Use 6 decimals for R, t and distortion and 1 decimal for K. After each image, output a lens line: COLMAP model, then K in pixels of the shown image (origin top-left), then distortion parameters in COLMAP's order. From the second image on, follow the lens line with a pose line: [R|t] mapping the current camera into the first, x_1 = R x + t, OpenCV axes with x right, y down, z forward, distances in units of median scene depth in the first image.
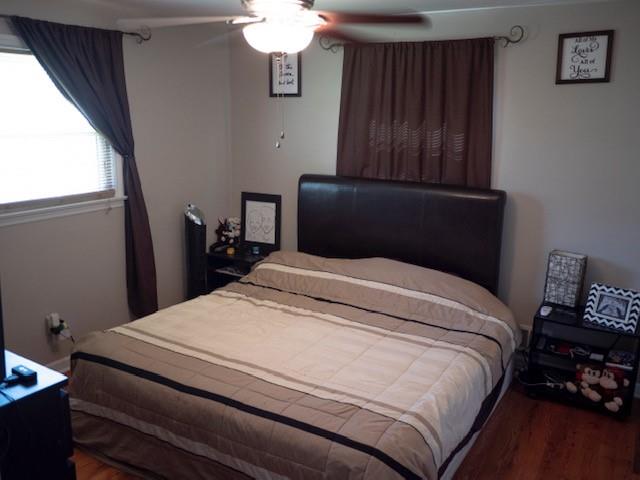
lens RADIAL K [[570.4, 0, 320.0], [0, 570.4, 240.0], [0, 0, 1]] dist [-0.020903, -0.014324]
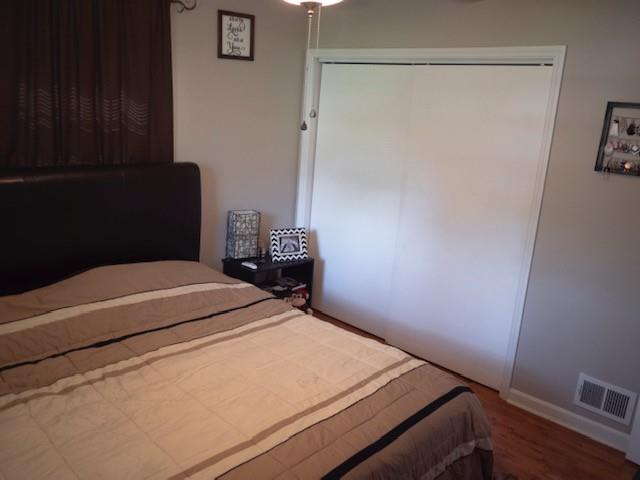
lens RADIAL K [[556.0, 0, 320.6], [0, 556.0, 226.9], [0, 0, 1]] dist [0.012377, 0.007710]
pose [[0.210905, -0.211556, 0.954339, -0.613759], [0.158188, 0.970817, 0.180250, -0.126081], [-0.964622, 0.112949, 0.238216, 0.608241]]
